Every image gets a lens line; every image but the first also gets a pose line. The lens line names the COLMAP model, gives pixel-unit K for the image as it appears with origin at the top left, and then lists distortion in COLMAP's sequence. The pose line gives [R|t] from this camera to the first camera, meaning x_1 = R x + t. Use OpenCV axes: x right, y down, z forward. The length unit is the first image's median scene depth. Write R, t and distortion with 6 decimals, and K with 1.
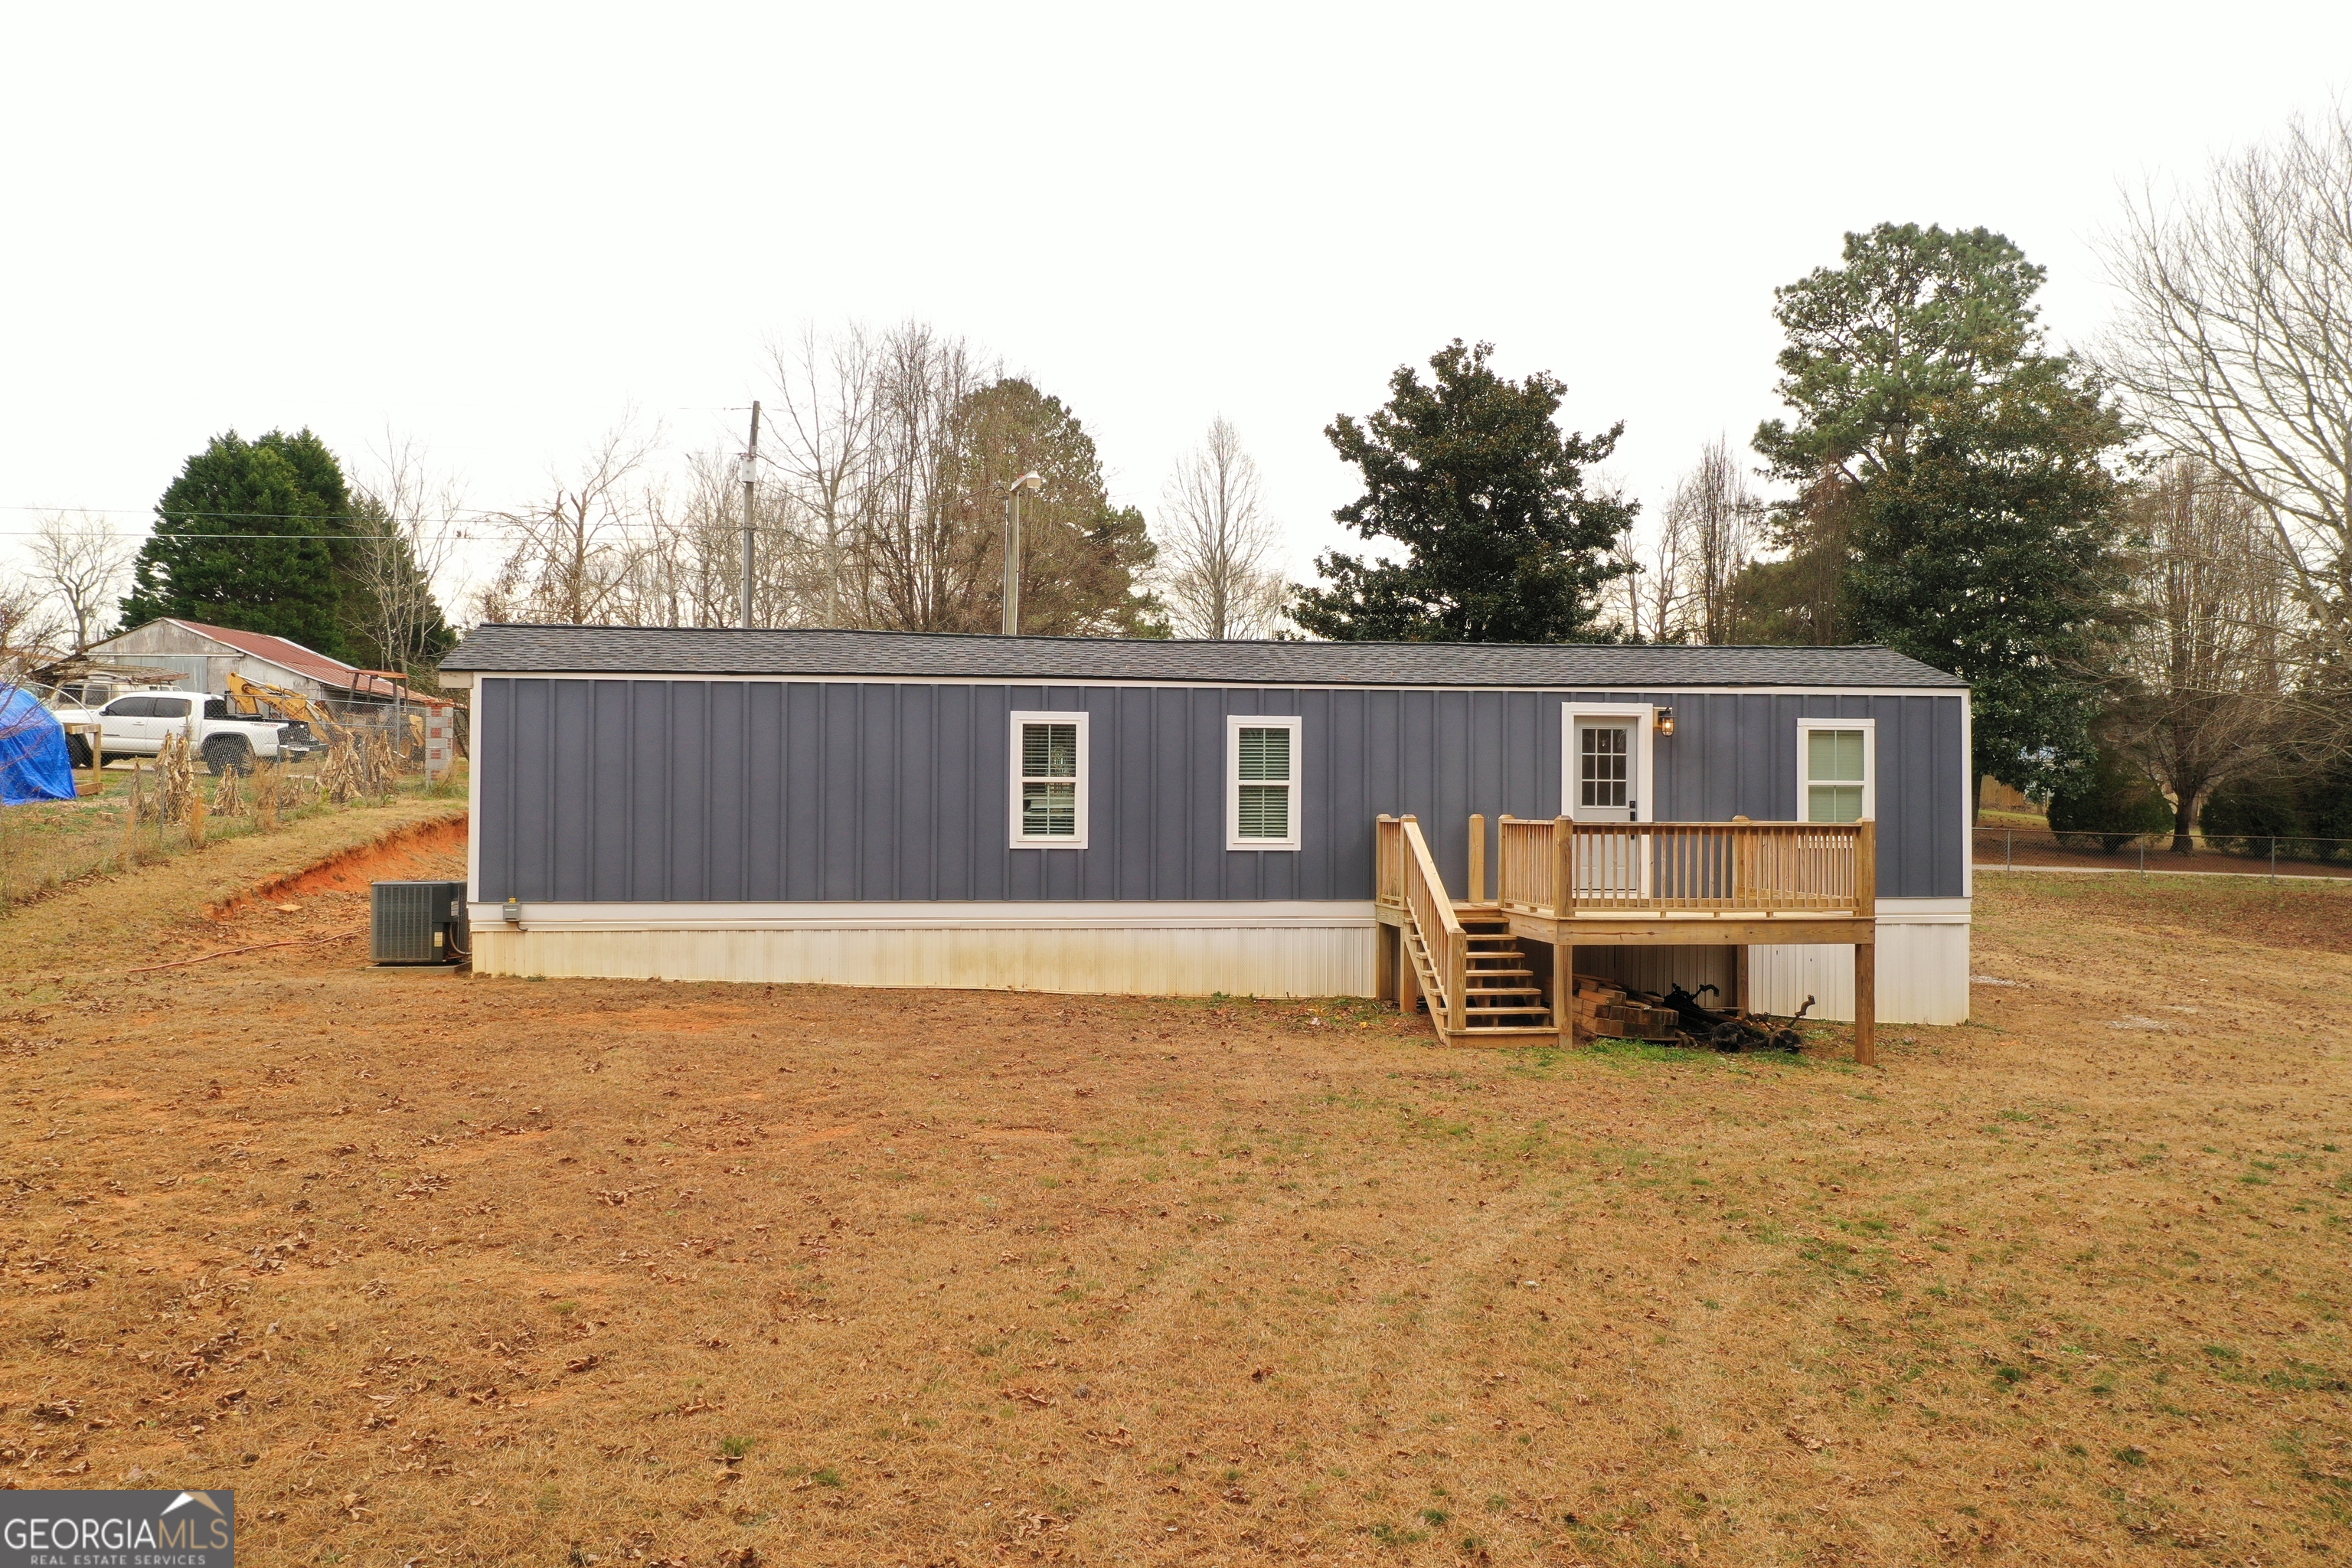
lens RADIAL K [[1862.0, 0, 1179.9], [0, 1862.0, 778.8], [0, 0, 1]] dist [0.001783, 0.010529]
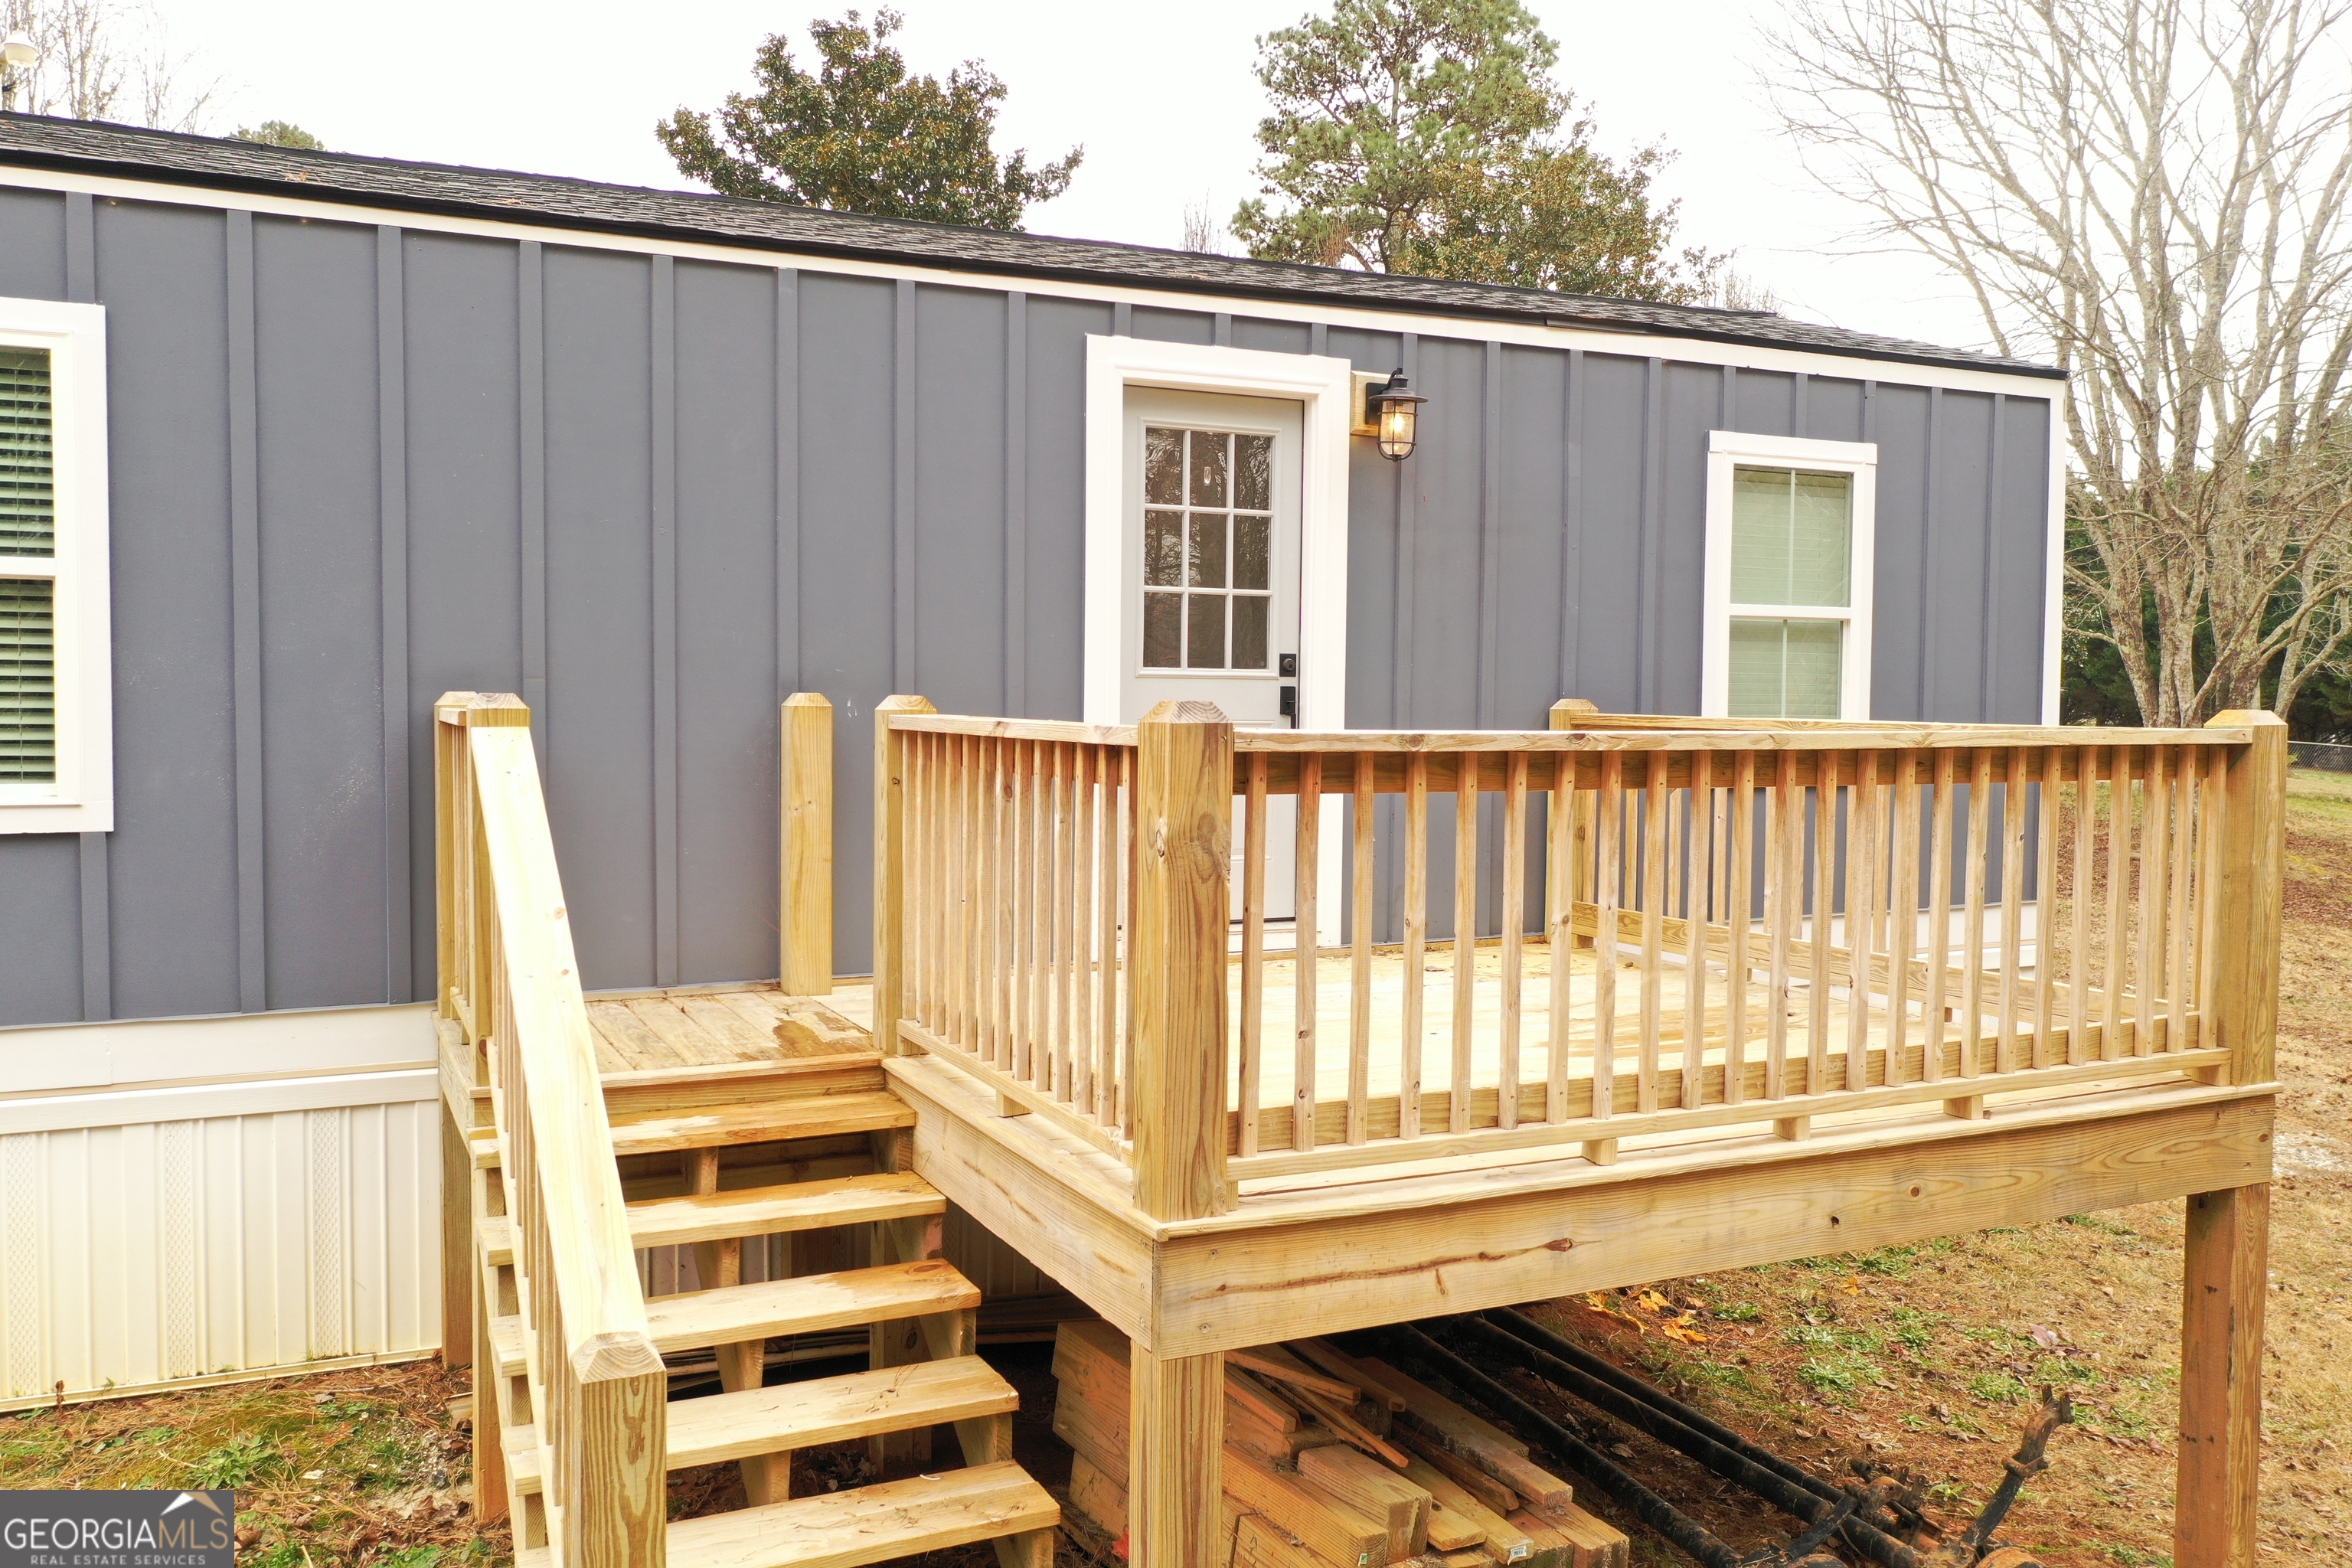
lens RADIAL K [[1862.0, 0, 1172.4], [0, 1862.0, 778.9], [0, 0, 1]] dist [0.001783, 0.010529]
pose [[0.953512, -0.010910, 0.301158, 0.123234], [-0.008640, 0.997944, 0.063507, 0.013153], [-0.301232, -0.063157, 0.951457, 0.689164]]
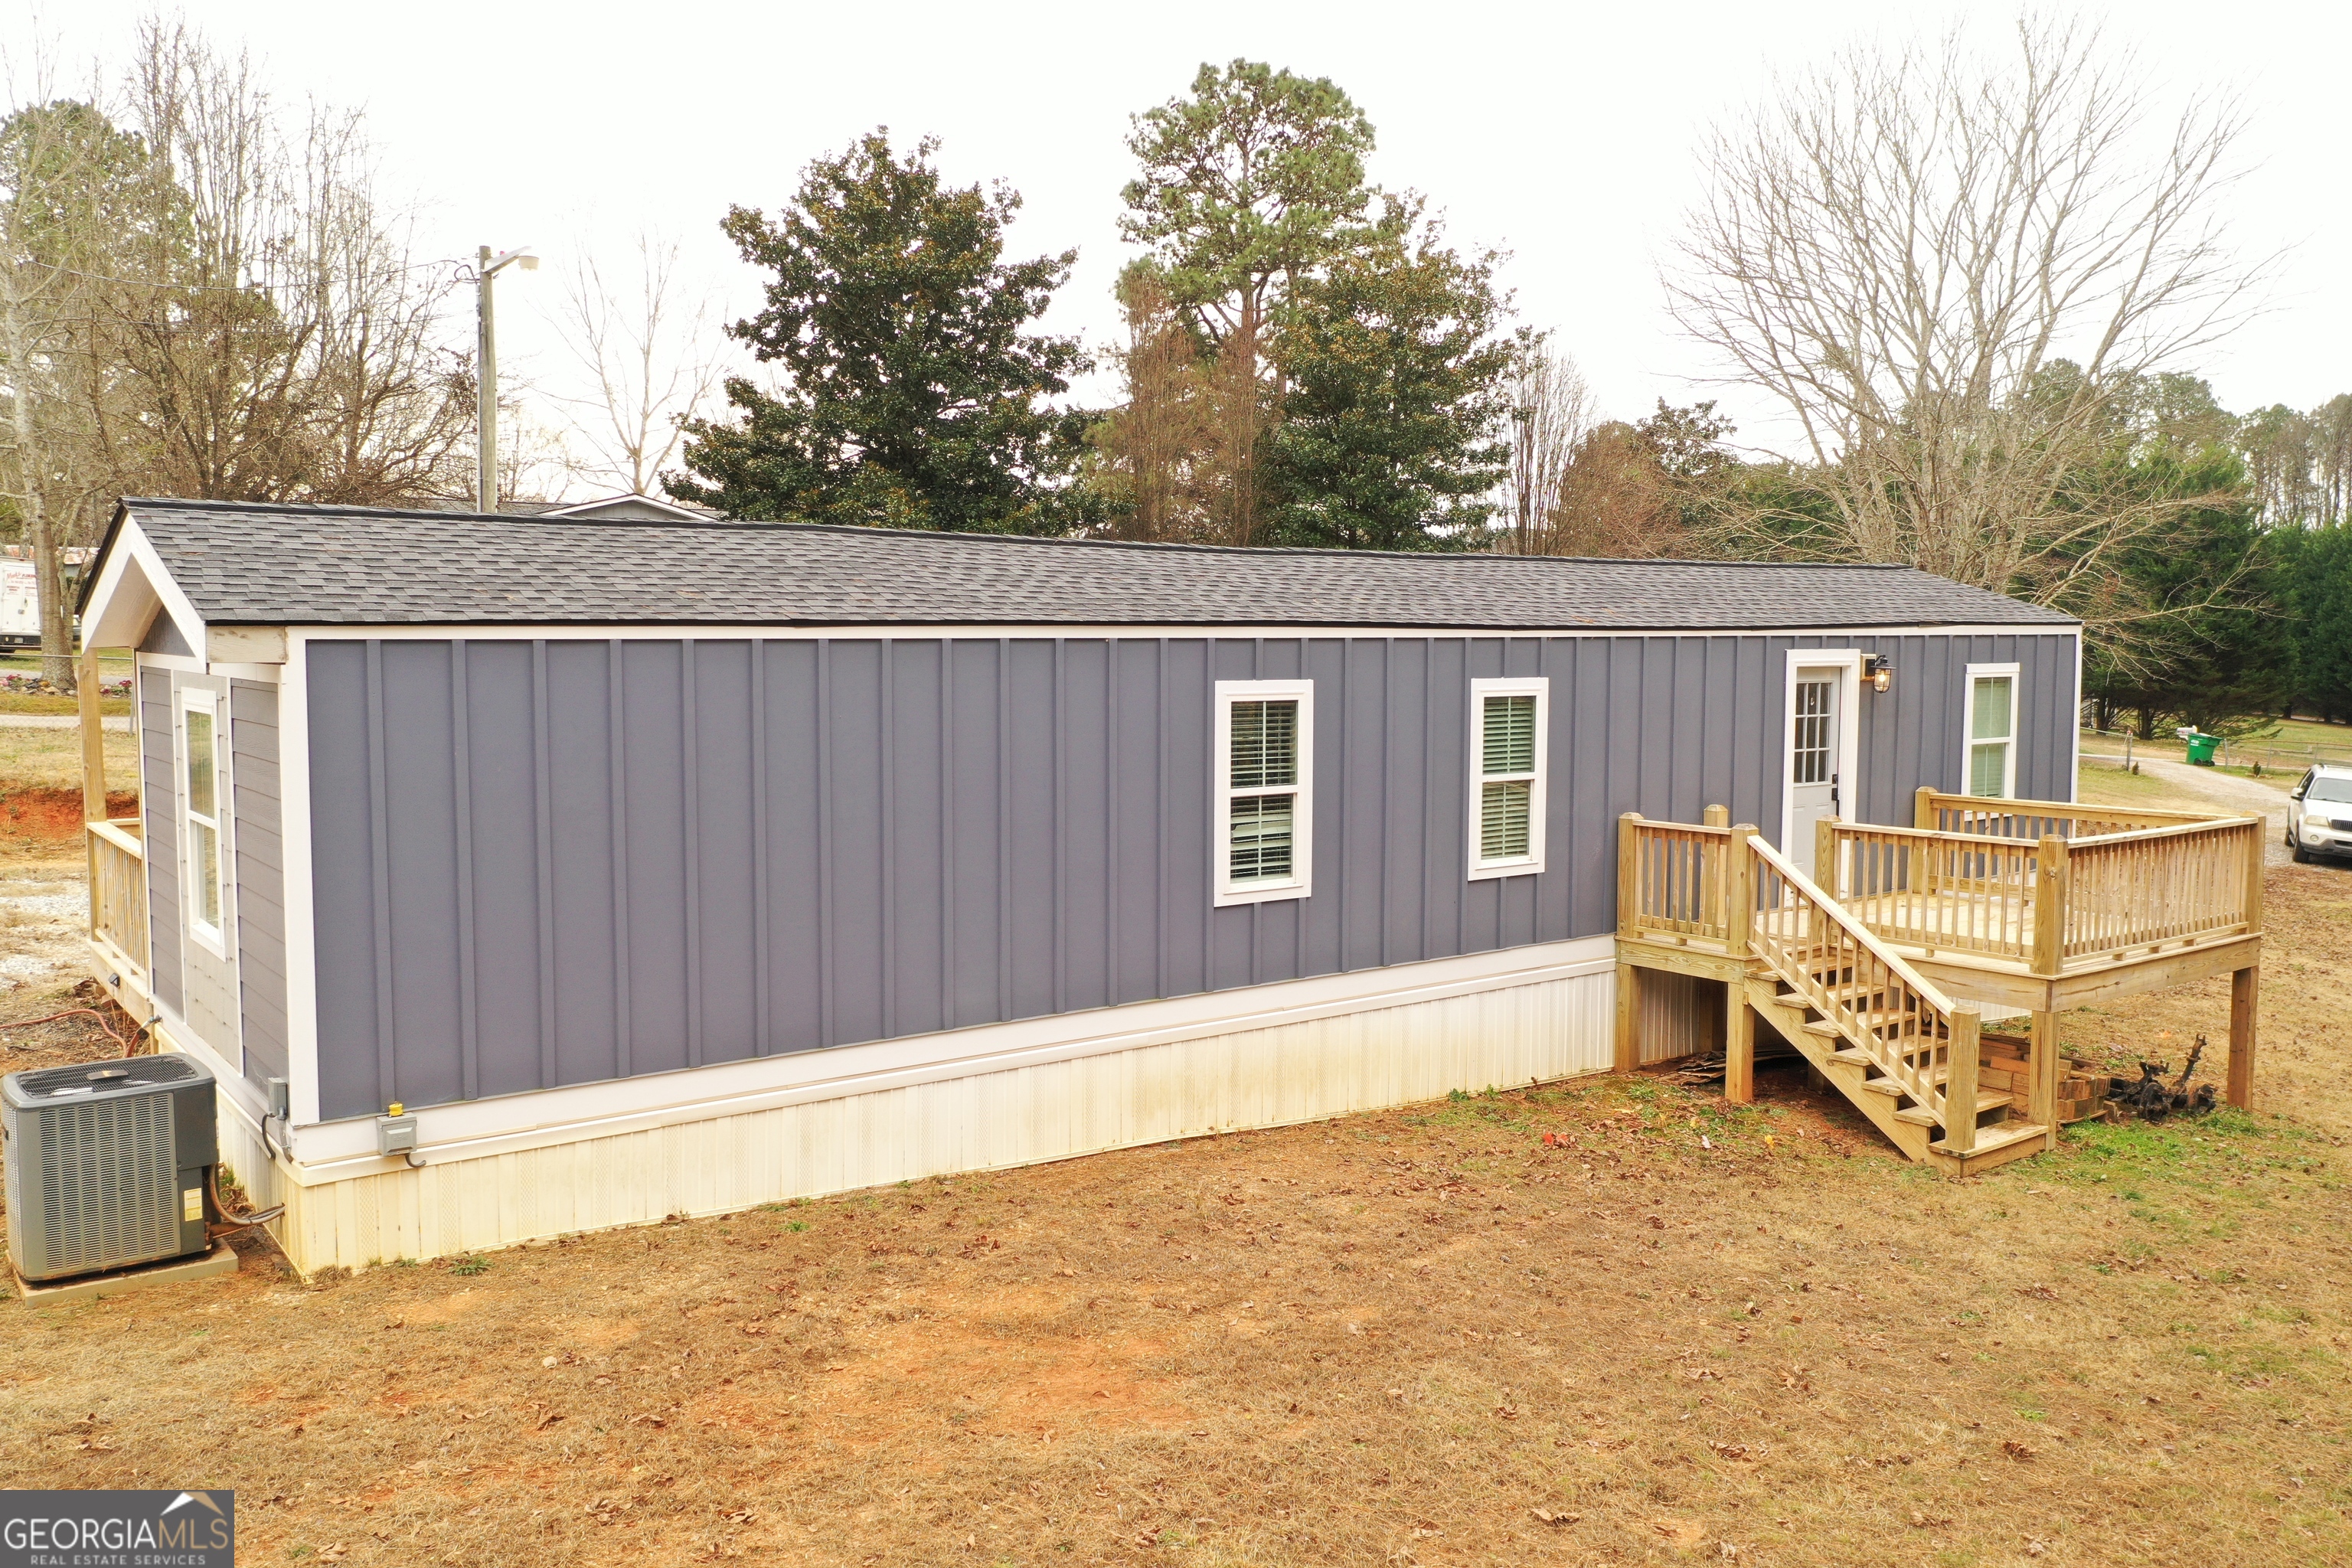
lens RADIAL K [[1862.0, 0, 1177.2], [0, 1862.0, 789.7], [0, 0, 1]] dist [0.001783, 0.010529]
pose [[0.873400, -0.044385, 0.484977, -0.374965], [-0.004069, 0.995138, 0.098403, -0.057287], [-0.486987, -0.087918, 0.868973, 0.456696]]
